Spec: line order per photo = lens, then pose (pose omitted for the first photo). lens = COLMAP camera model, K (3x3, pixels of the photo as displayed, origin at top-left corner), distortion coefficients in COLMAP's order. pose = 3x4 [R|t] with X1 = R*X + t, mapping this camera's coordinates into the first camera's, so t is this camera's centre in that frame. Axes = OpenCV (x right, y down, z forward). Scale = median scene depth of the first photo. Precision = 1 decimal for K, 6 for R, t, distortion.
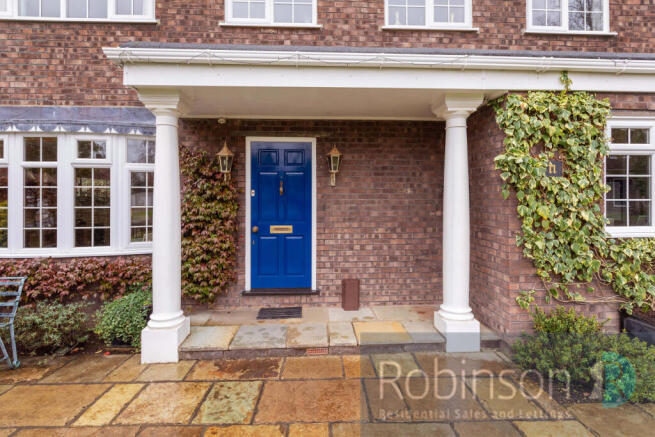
lens RADIAL K [[329.2, 0, 328.1], [0, 329.2, 195.5], [0, 0, 1]] dist [-0.003346, -0.000492]
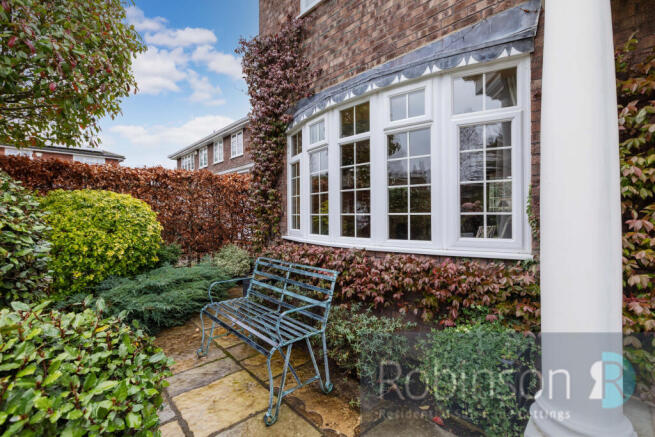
lens RADIAL K [[291.7, 0, 326.5], [0, 291.7, 211.6], [0, 0, 1]] dist [-0.000679, -0.000051]
pose [[0.667780, -0.008144, -0.744314, -0.374131], [0.009271, 0.999954, -0.002624, 0.096257], [0.744301, -0.005148, 0.667824, 0.453267]]
